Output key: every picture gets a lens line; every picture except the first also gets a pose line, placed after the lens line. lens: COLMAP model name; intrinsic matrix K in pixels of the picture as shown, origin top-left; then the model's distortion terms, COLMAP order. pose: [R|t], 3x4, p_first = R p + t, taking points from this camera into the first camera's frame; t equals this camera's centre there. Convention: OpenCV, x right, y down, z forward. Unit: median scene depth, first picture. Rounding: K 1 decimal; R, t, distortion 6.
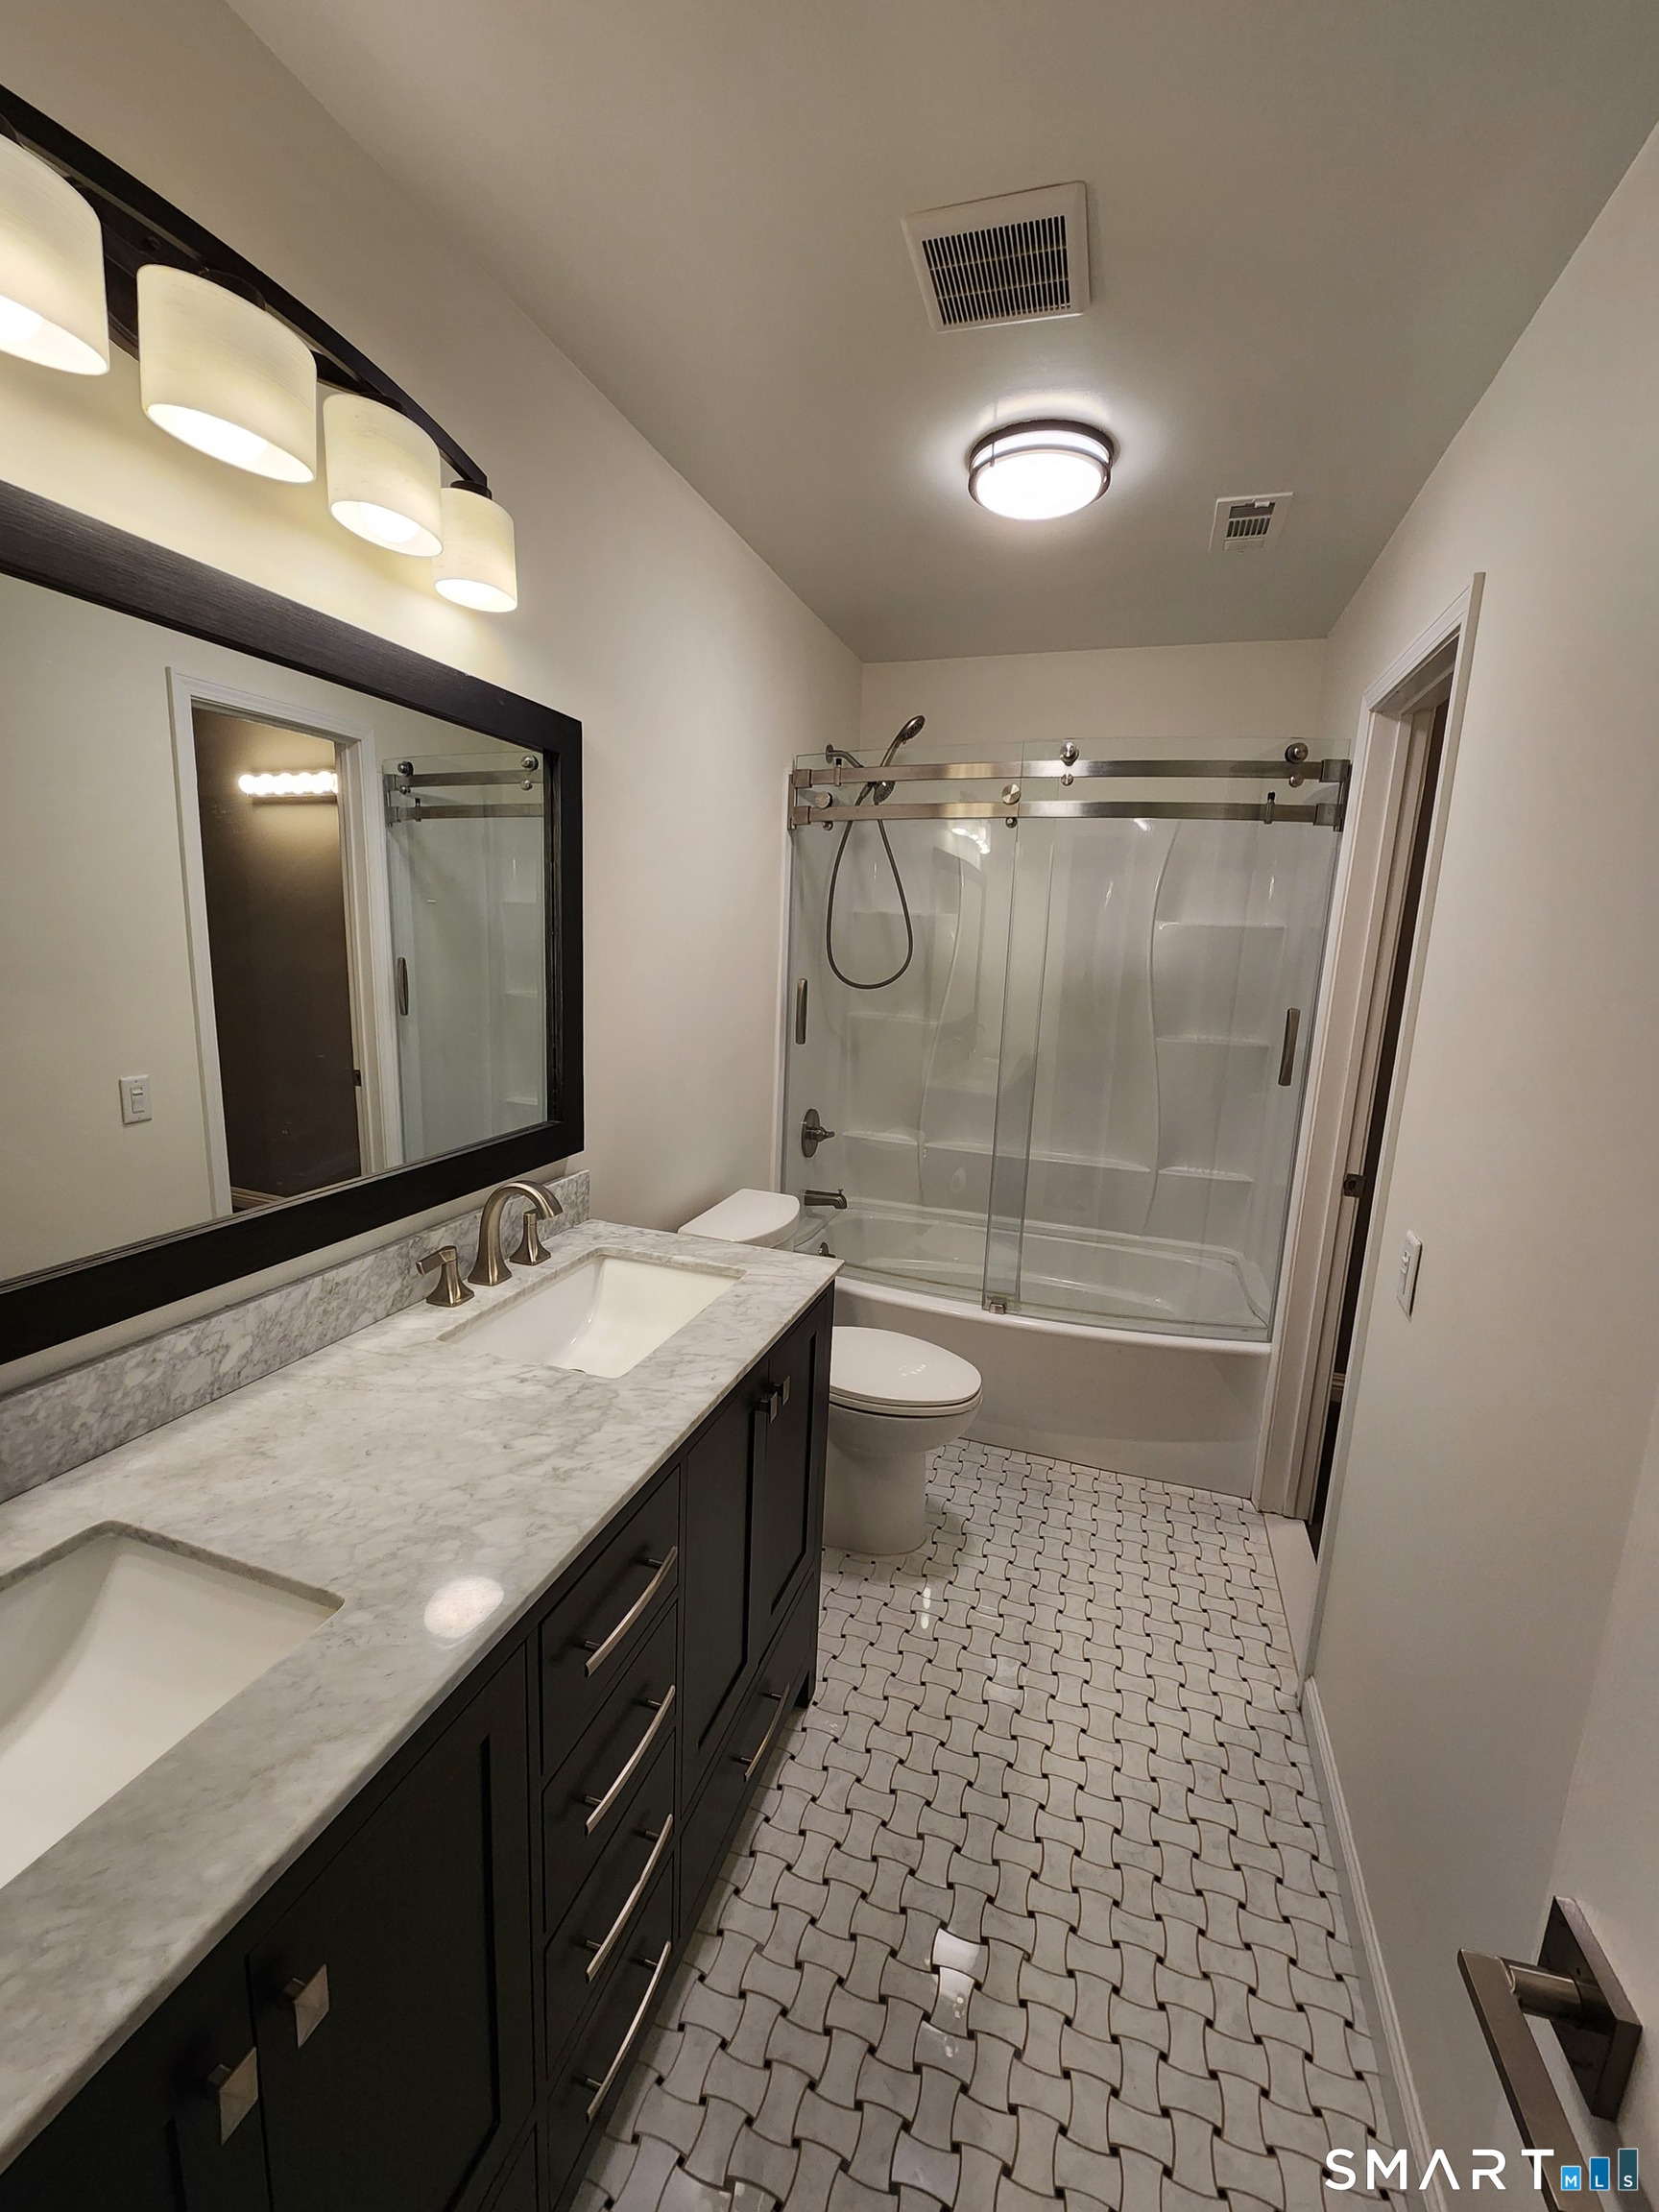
lens RADIAL K [[895.5, 0, 829.5], [0, 895.5, 1106.0], [0, 0, 1]] dist [-0.000369, -0.004205]
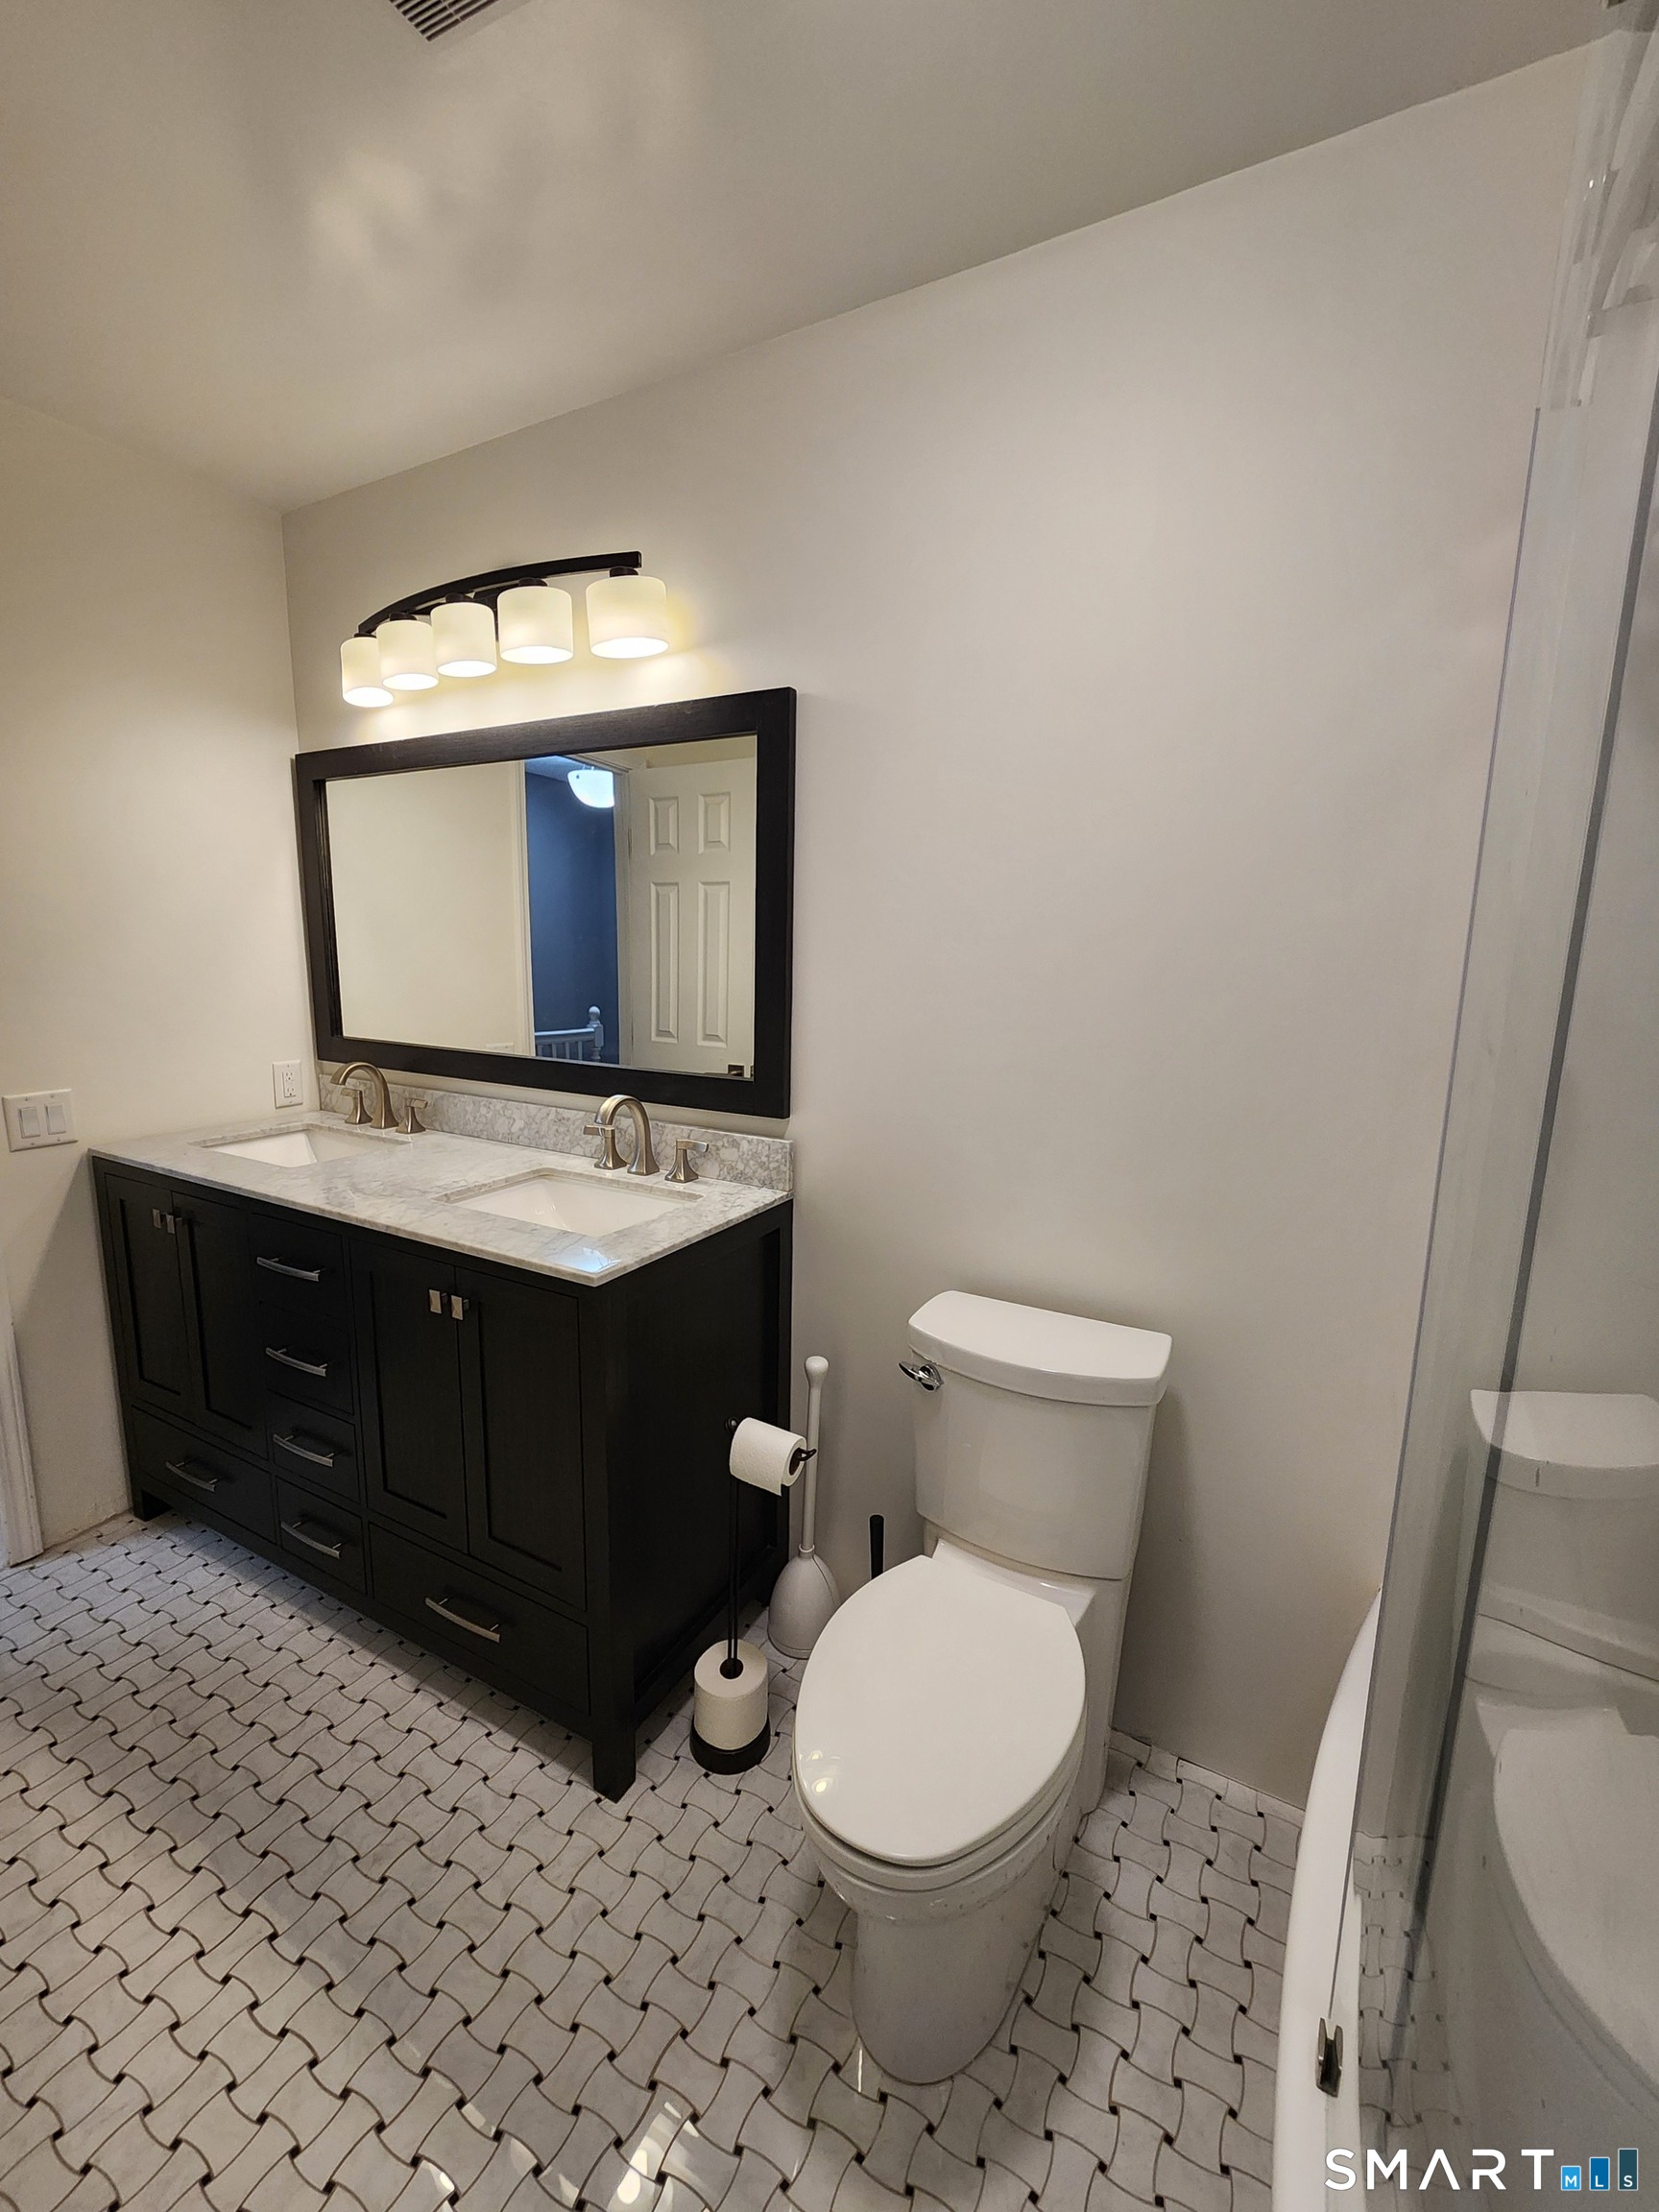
lens RADIAL K [[895.5, 0, 829.5], [0, 895.5, 1106.0], [0, 0, 1]] dist [-0.000369, -0.004205]
pose [[-0.175467, 0.125182, -0.976494, 0.780181], [-0.209019, 0.964533, 0.161208, -0.153840], [0.962041, 0.232393, -0.143078, 1.356110]]
